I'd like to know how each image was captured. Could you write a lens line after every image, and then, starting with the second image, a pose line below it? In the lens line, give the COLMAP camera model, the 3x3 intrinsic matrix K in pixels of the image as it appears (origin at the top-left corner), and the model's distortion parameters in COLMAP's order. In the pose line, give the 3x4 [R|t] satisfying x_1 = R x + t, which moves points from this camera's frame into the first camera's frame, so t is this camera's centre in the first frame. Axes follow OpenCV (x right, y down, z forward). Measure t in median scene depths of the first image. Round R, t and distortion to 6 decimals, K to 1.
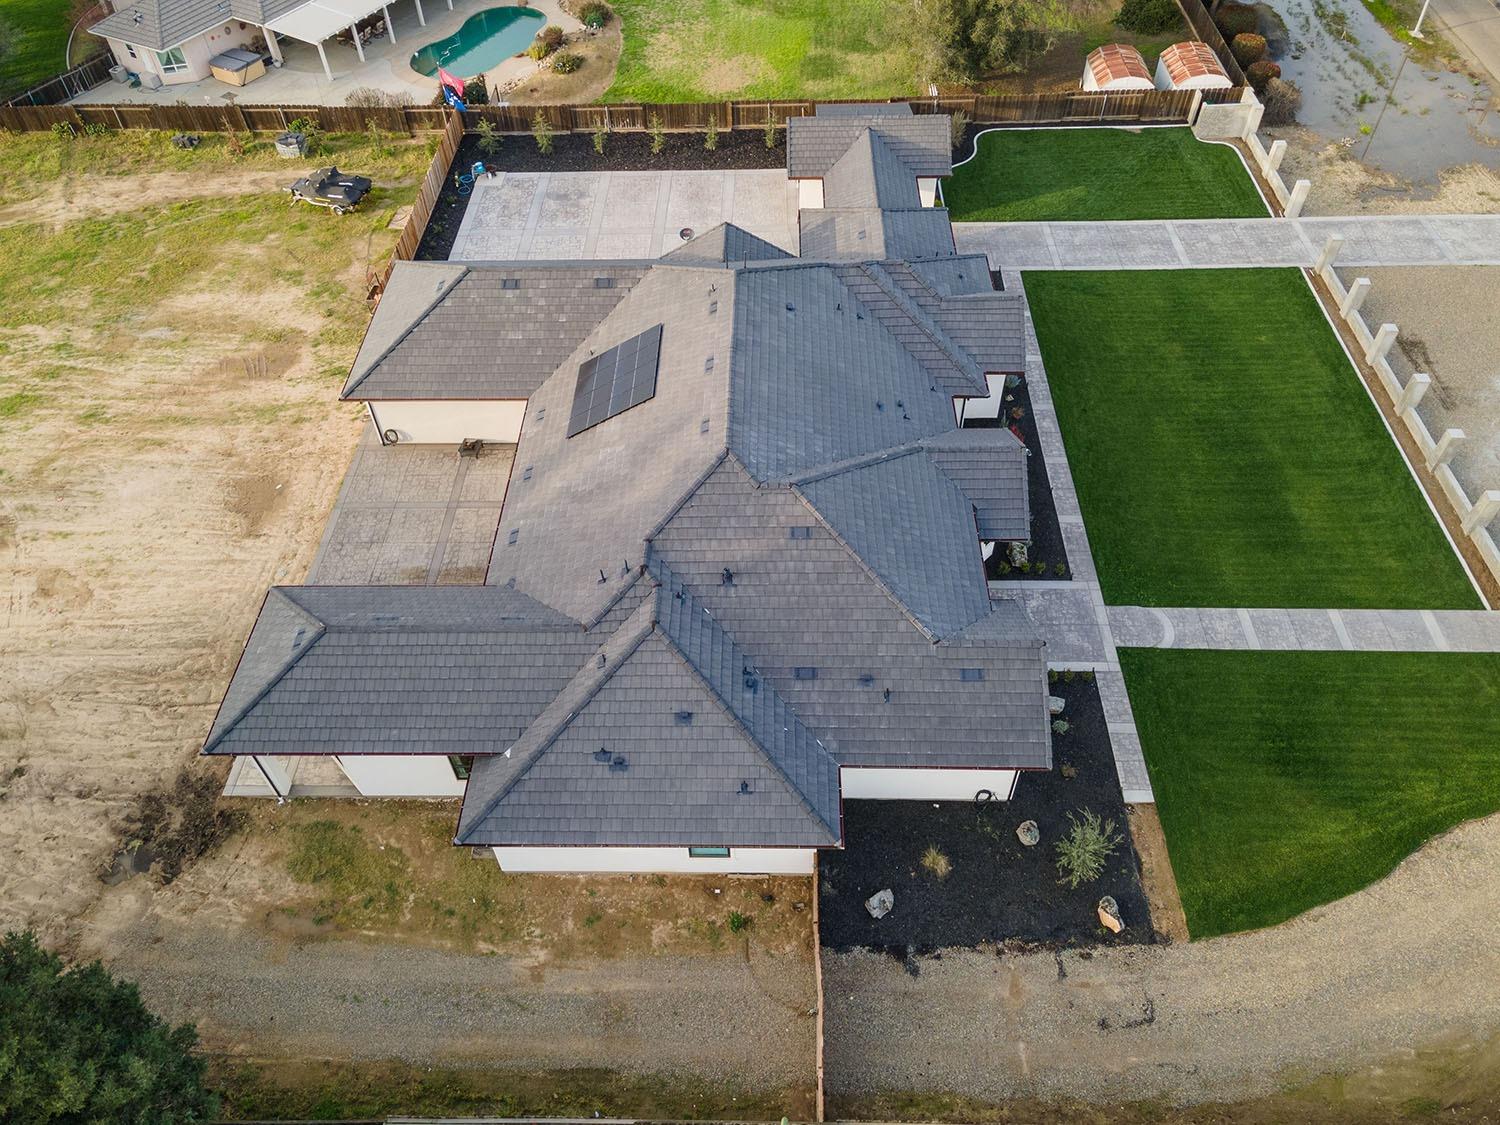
lens RADIAL K [[1093.0, 0, 750.0], [0, 1093.0, 562.5], [0, 0, 1]] dist [0.048743, 0.010632]
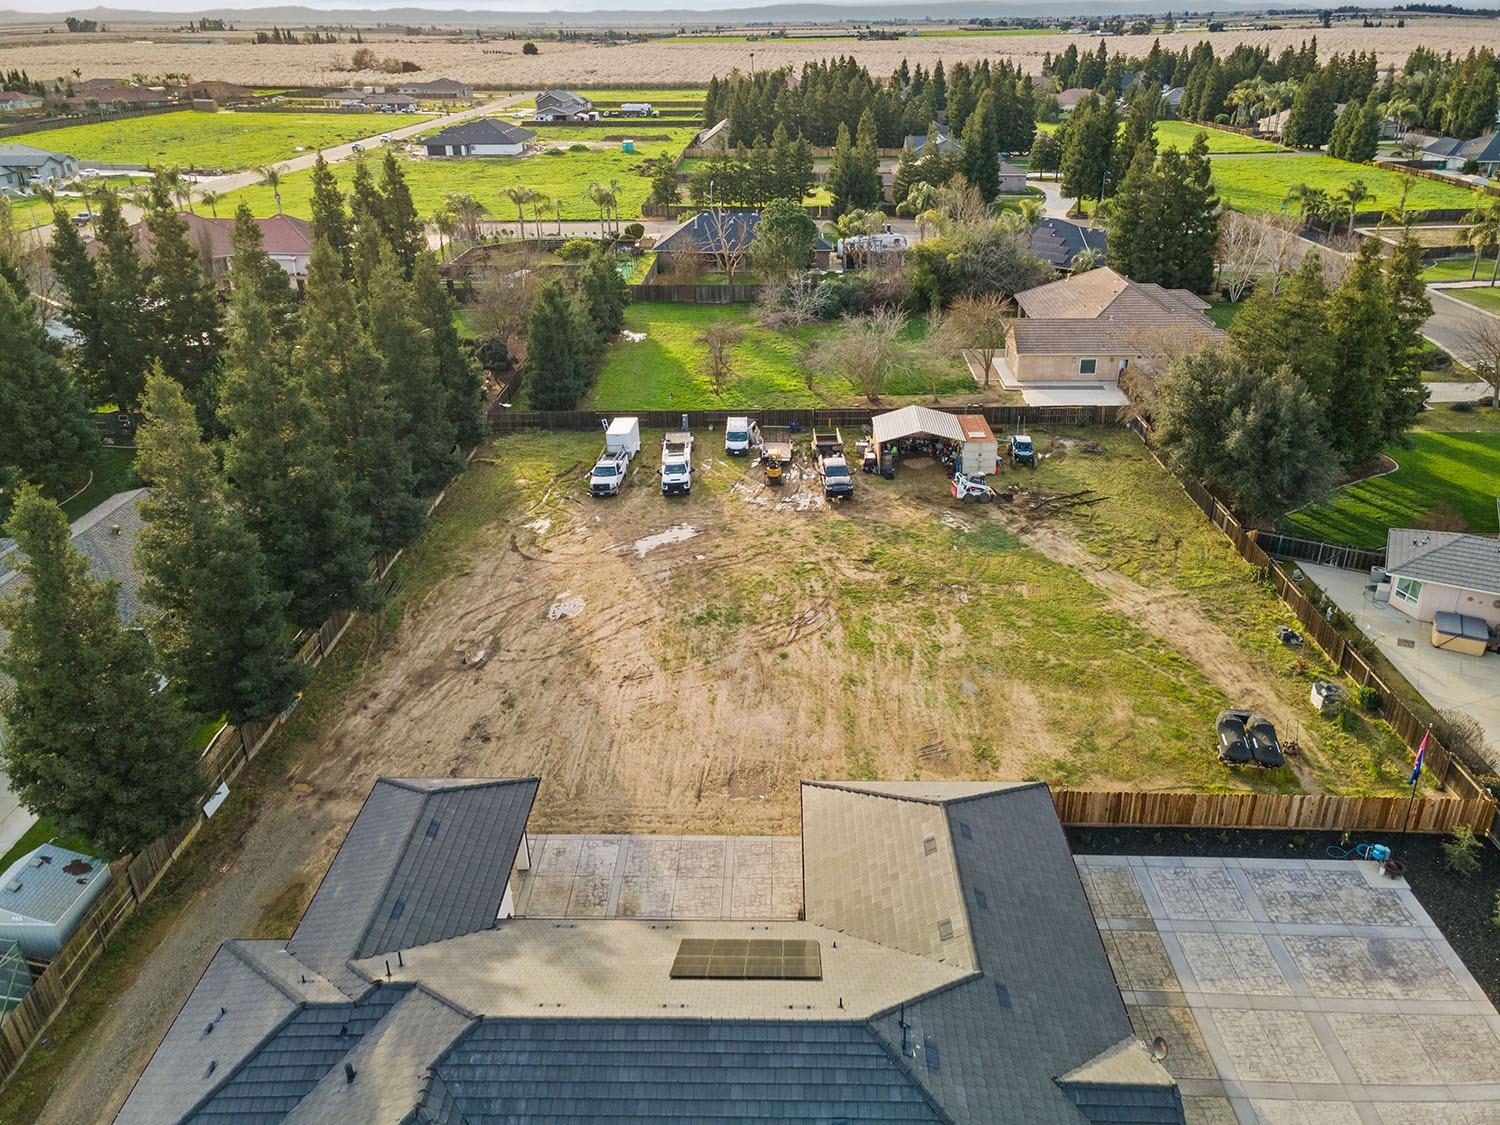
lens RADIAL K [[1094.2, 0, 750.0], [0, 1094.2, 562.5], [0, 0, 1]] dist [0.008088, 0.071673]
pose [[-0.005889, 0.466228, -0.884645, 0.410114], [-0.736644, 0.596243, 0.319138, -0.540675], [0.676255, 0.653548, 0.339933, 0.490192]]
